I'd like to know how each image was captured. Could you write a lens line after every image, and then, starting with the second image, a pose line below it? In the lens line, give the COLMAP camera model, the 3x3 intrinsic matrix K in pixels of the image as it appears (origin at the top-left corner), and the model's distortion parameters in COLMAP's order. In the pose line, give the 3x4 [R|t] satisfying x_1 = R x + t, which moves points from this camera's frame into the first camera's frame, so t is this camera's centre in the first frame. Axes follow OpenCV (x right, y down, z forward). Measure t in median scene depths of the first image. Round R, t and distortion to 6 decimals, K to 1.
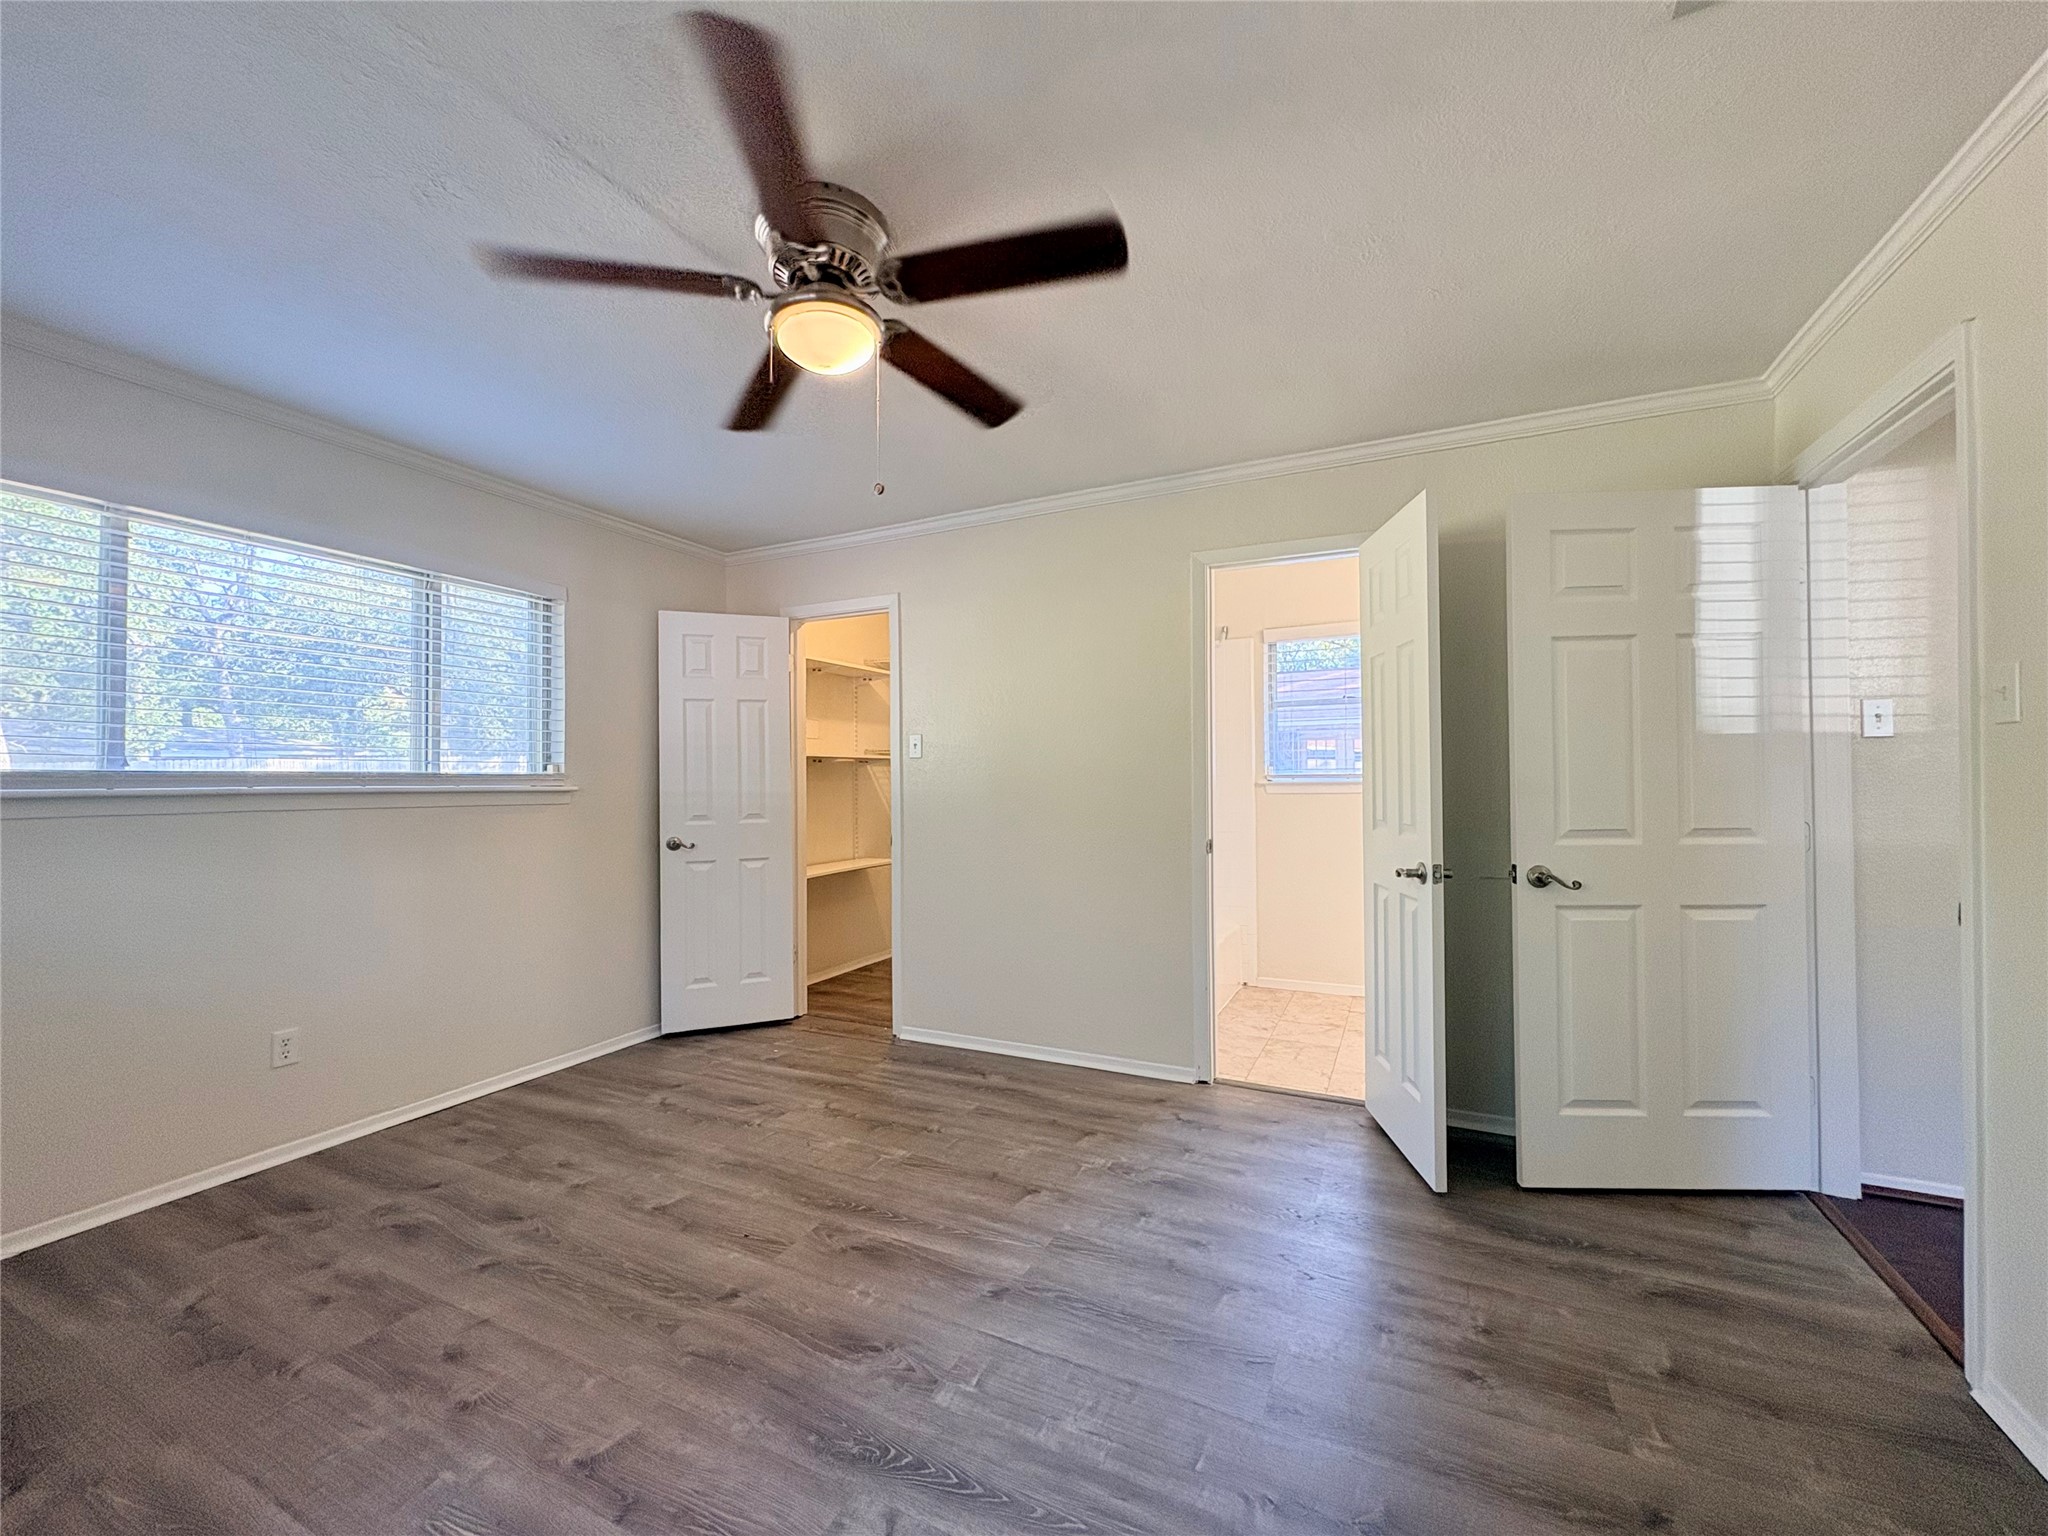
lens RADIAL K [[813.7, 0, 1027.8], [0, 813.7, 768.6], [0, 0, 1]] dist [0.001676, 0.000253]
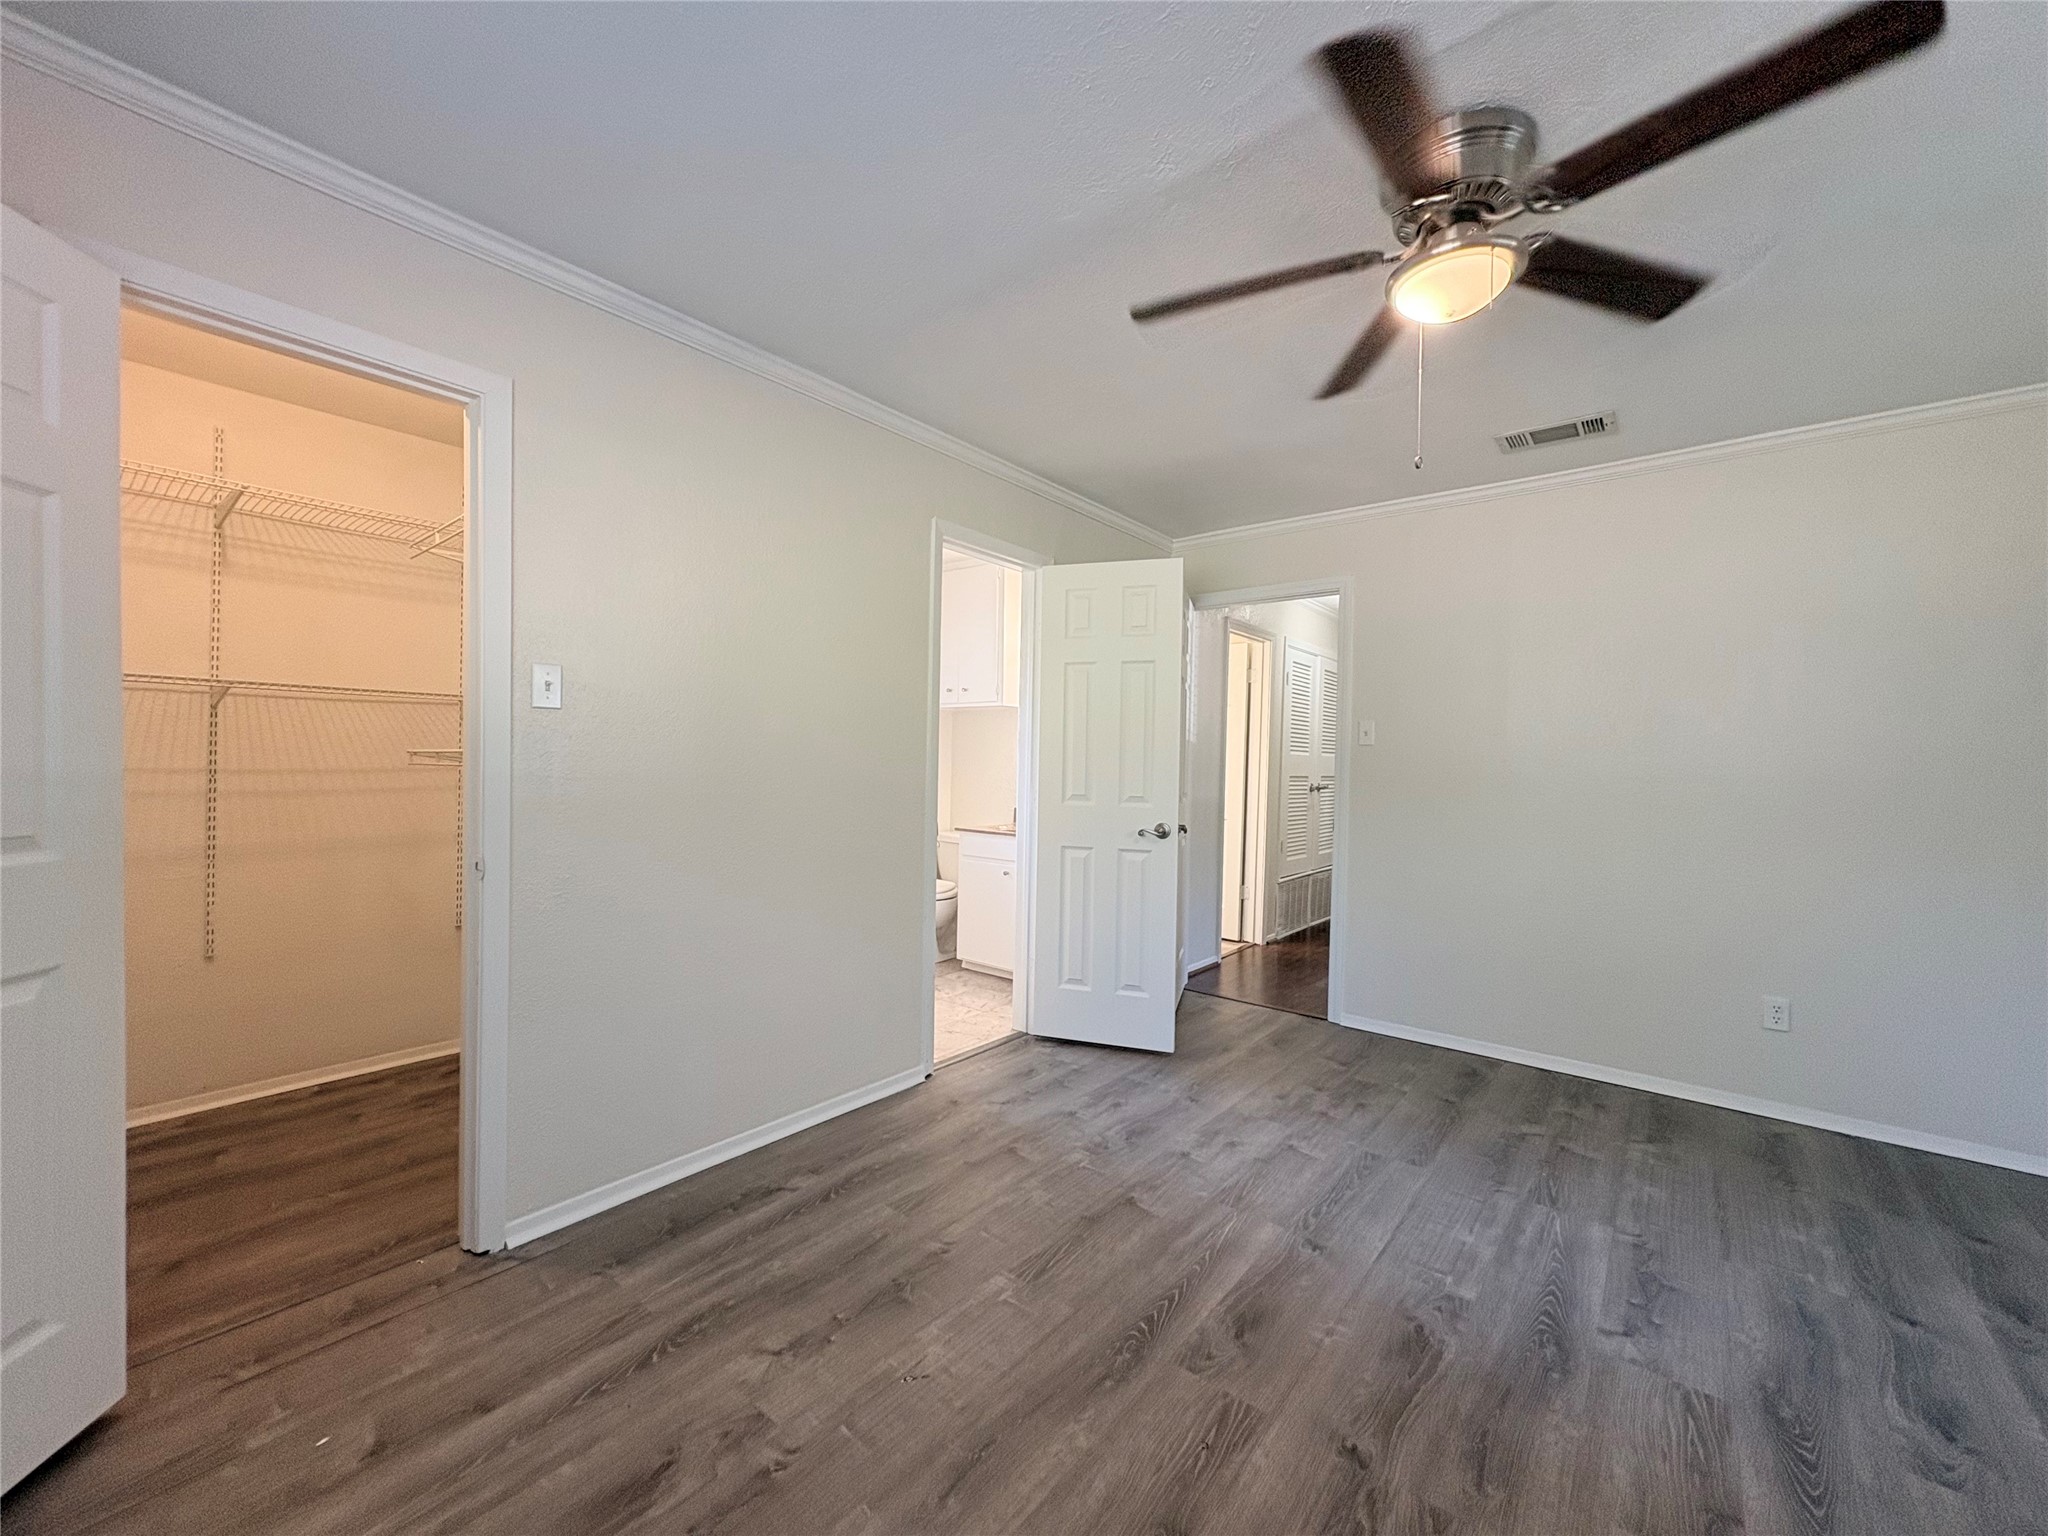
lens RADIAL K [[813.7, 0, 1015.2], [0, 813.7, 772.0], [0, 0, 1]] dist [0.001676, 0.000253]
pose [[0.238125, 0.001928, 0.971233, -0.794814], [-0.031600, 0.999484, 0.005764, 0.021215], [-0.970720, -0.032063, 0.238063, 0.783312]]
